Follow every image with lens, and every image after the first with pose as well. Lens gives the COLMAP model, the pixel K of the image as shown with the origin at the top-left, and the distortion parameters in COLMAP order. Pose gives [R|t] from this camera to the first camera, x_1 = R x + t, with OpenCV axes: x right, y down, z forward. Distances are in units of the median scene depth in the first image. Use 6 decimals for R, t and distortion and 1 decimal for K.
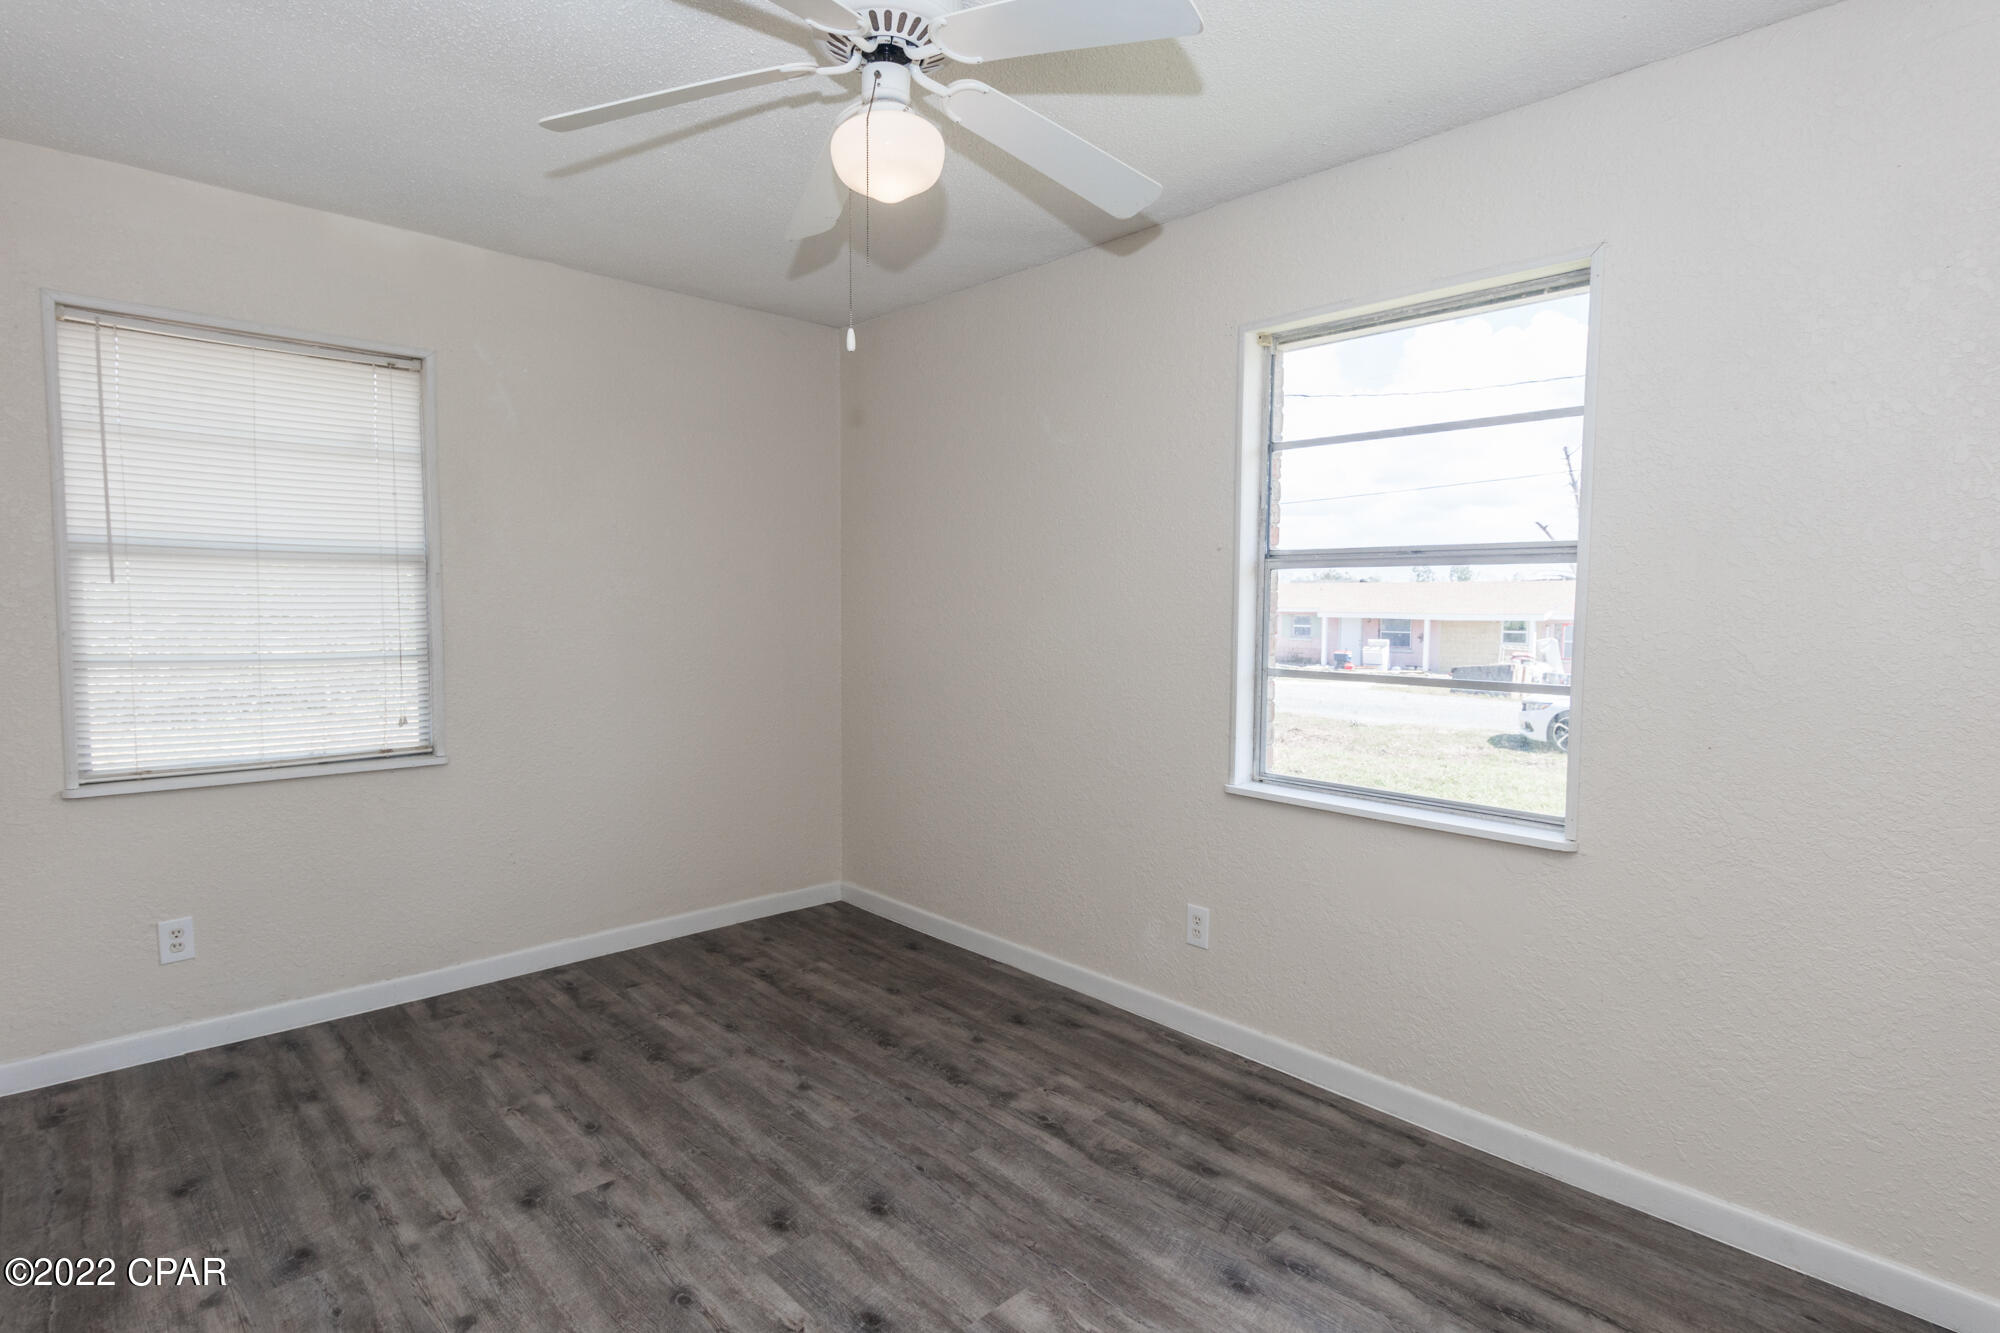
lens RADIAL K [[1009.4, 0, 1000.5], [0, 1009.4, 670.1], [0, 0, 1]] dist [0.001494, -0.000552]
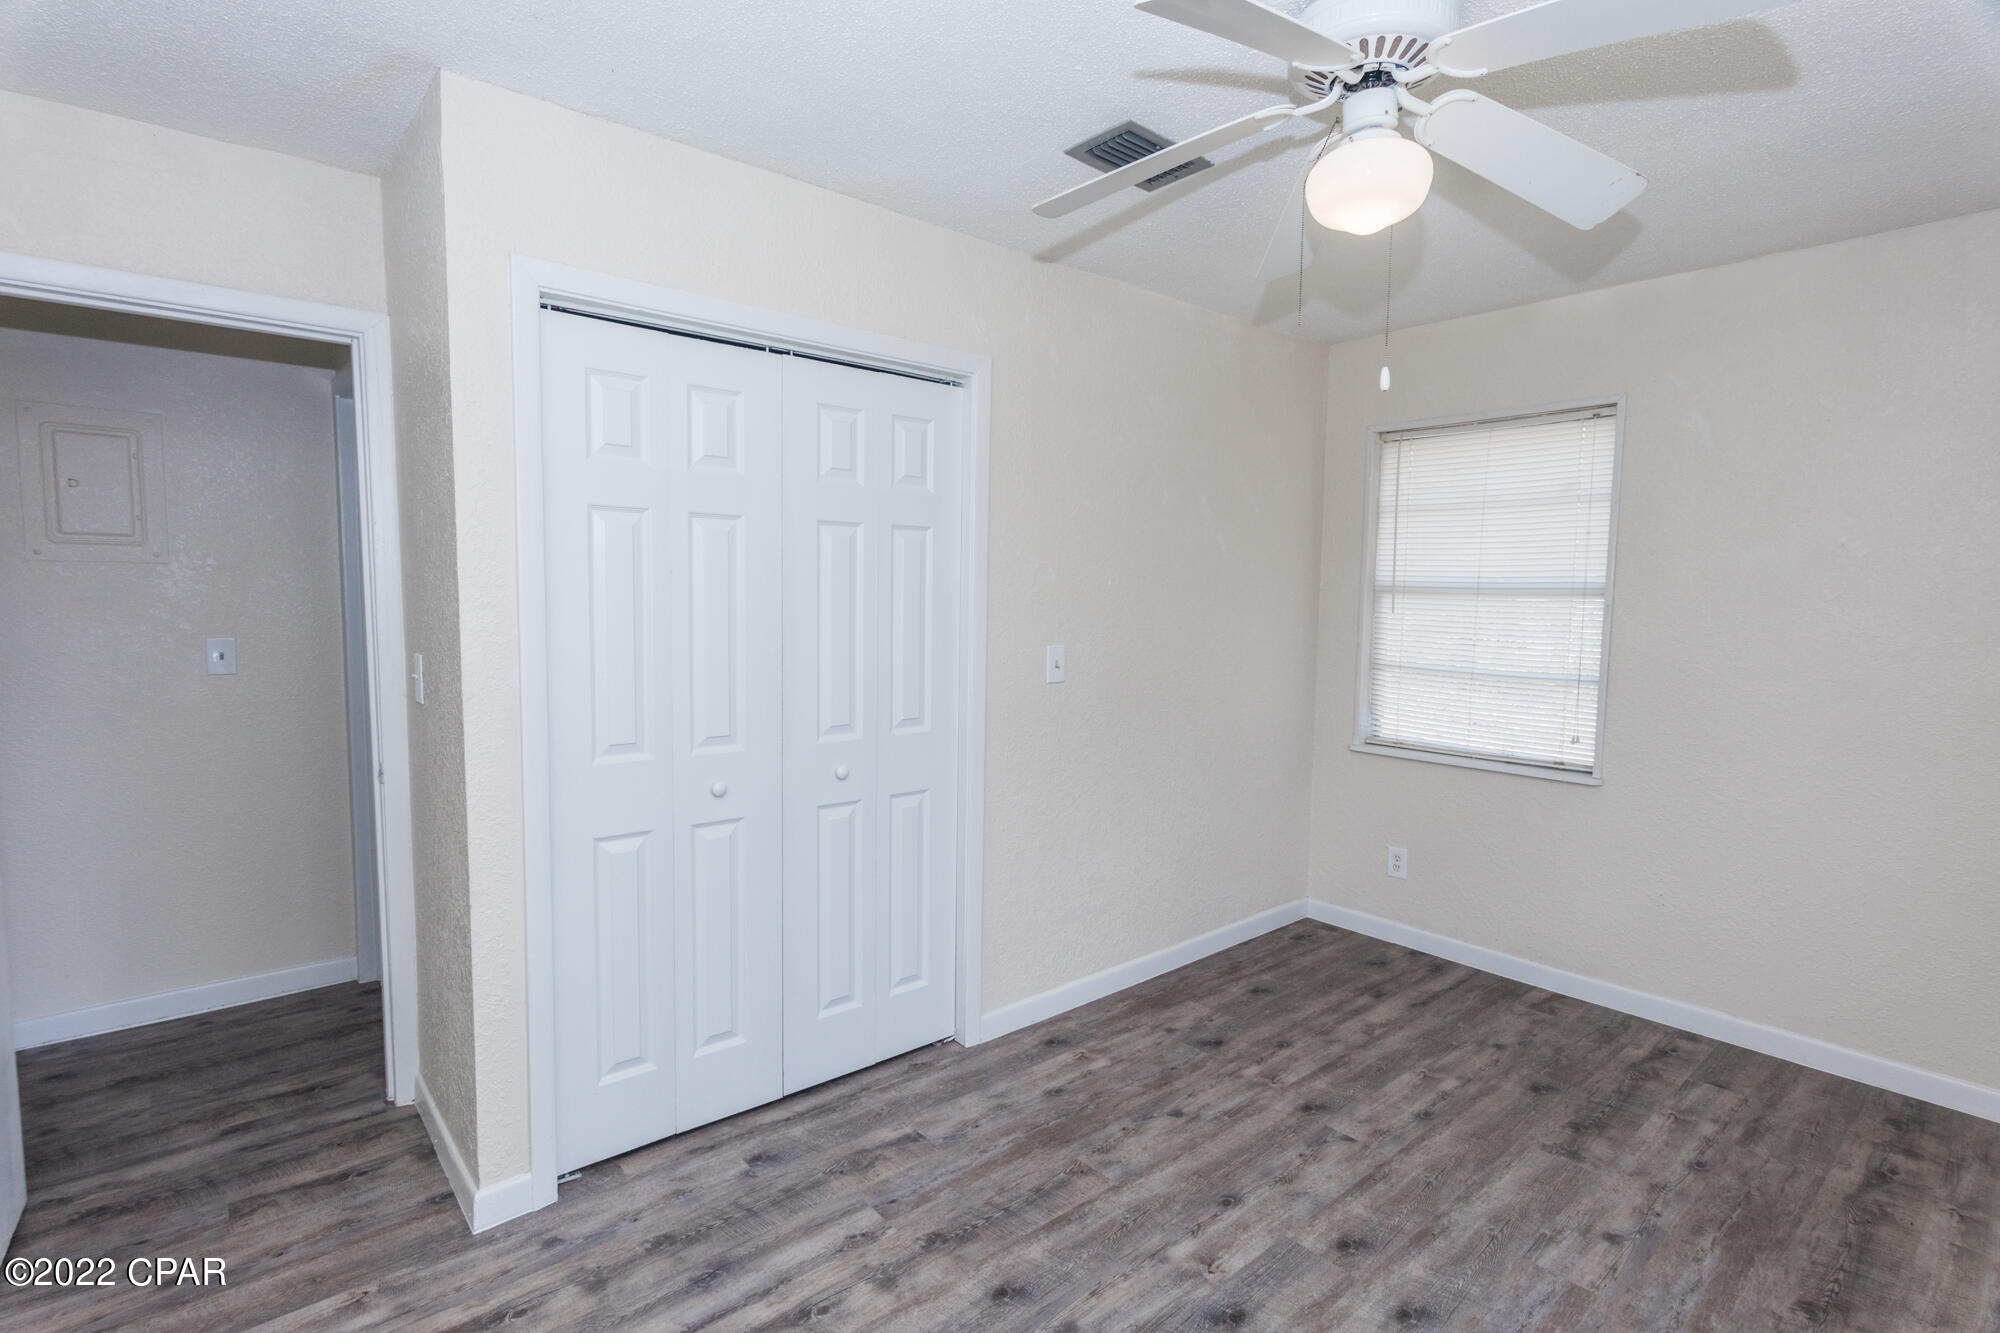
lens RADIAL K [[960.3, 0, 992.0], [0, 960.3, 671.1], [0, 0, 1]] dist [0.004368, -0.000850]
pose [[-0.052889, 0.074422, -0.995823, 0.560299], [-0.081695, 0.993554, 0.078591, -0.063232], [0.995253, 0.085511, -0.046468, 0.481266]]
